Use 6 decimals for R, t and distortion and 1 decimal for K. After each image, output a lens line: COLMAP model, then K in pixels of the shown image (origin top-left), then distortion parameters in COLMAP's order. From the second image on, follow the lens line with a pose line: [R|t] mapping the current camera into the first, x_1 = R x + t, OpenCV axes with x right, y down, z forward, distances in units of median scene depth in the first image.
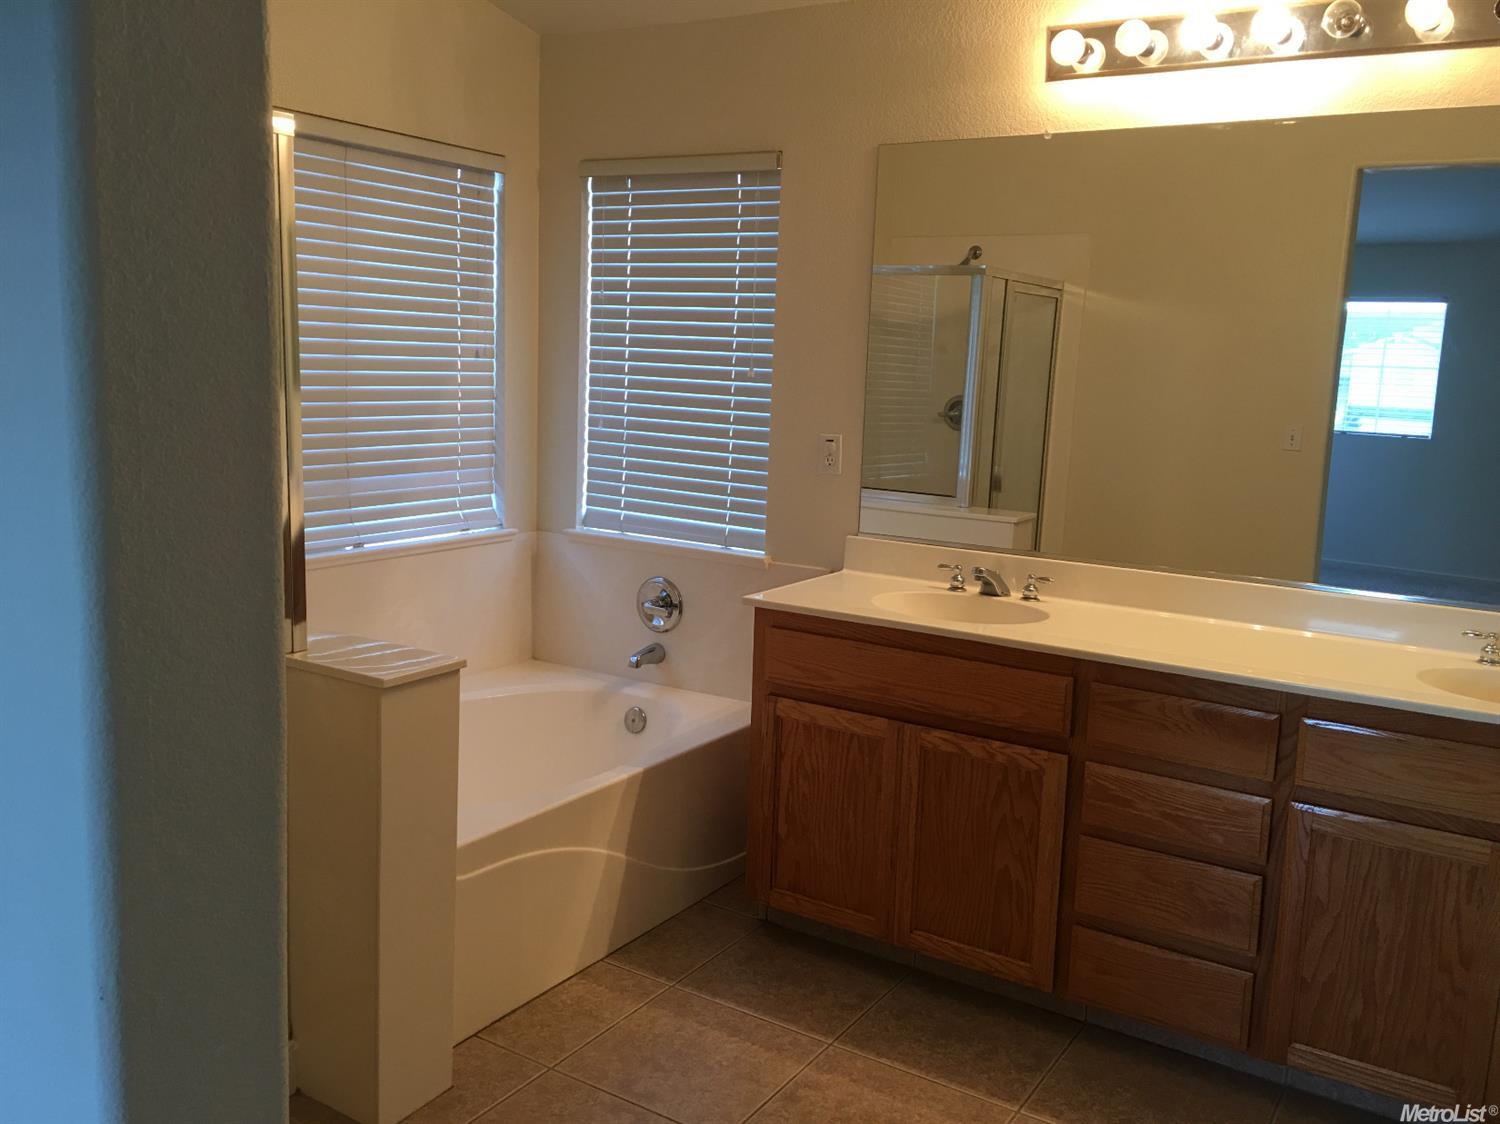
lens RADIAL K [[1290.8, 0, 750.4], [0, 1290.8, 561.1], [0, 0, 1]] dist [0.049329, -0.000422]
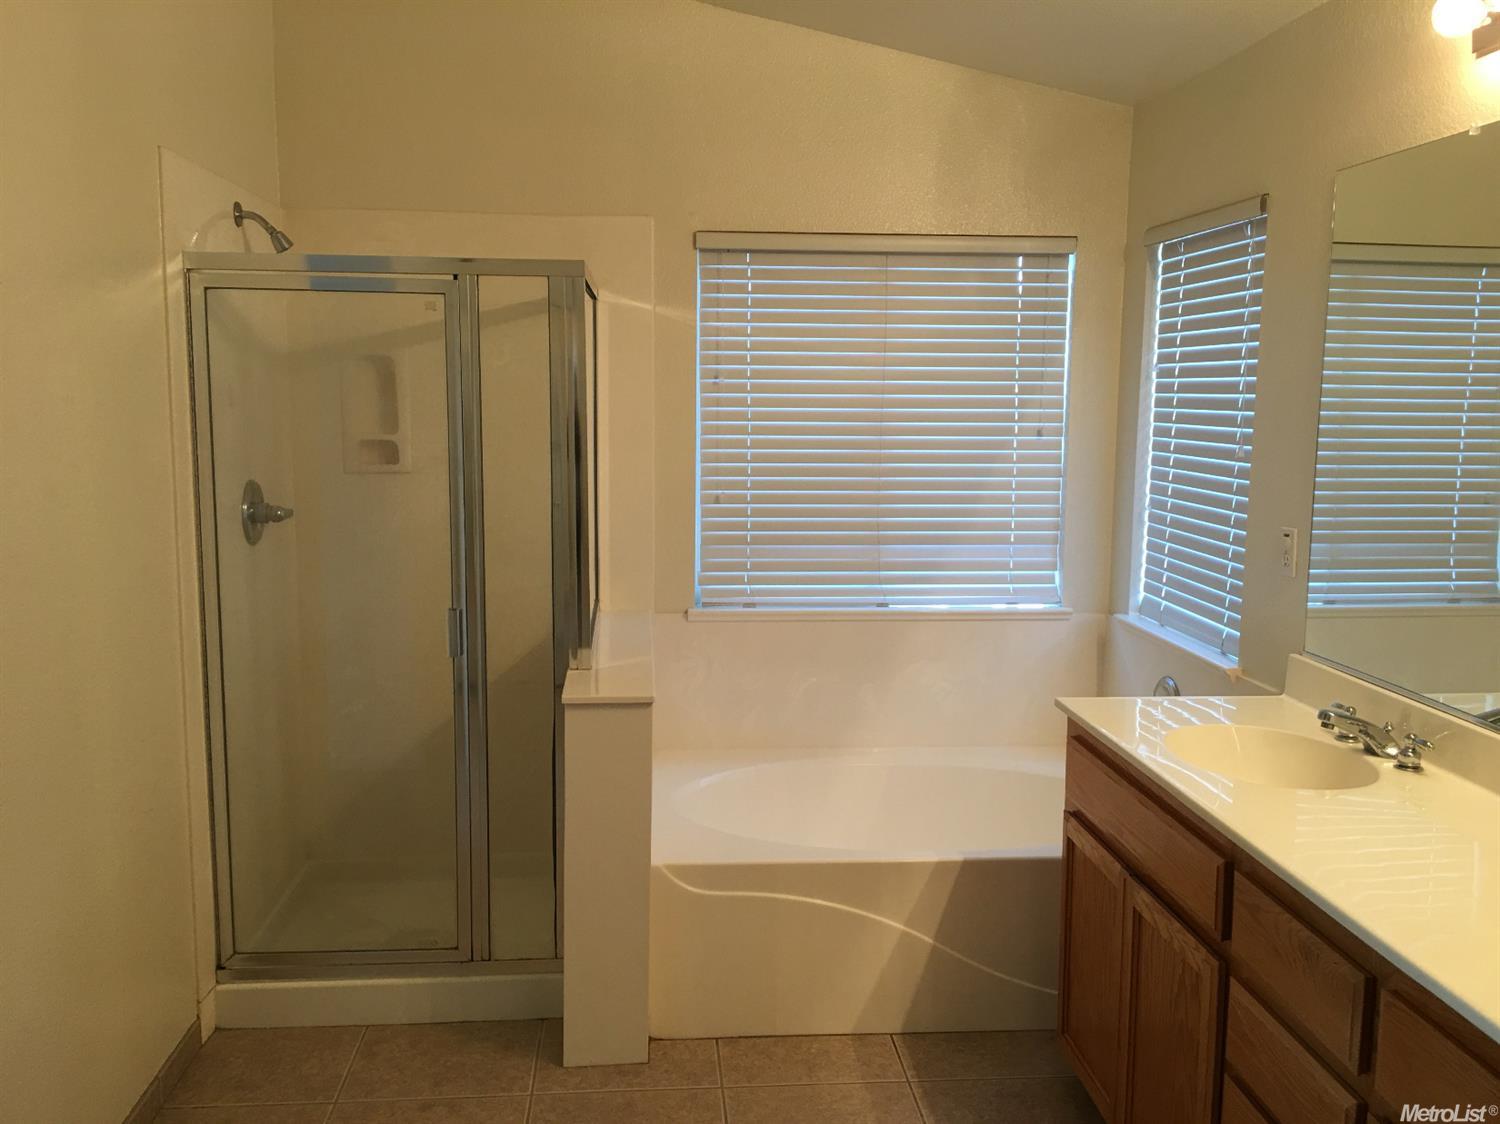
lens RADIAL K [[1290.8, 0, 751.3], [0, 1290.8, 560.2], [0, 0, 1]] dist [0.049329, -0.000422]
pose [[0.599092, 0.071808, -0.797453, 0.475882], [-0.115299, 0.993327, 0.002827, -0.037637], [0.792335, 0.090253, 0.603374, 0.218833]]
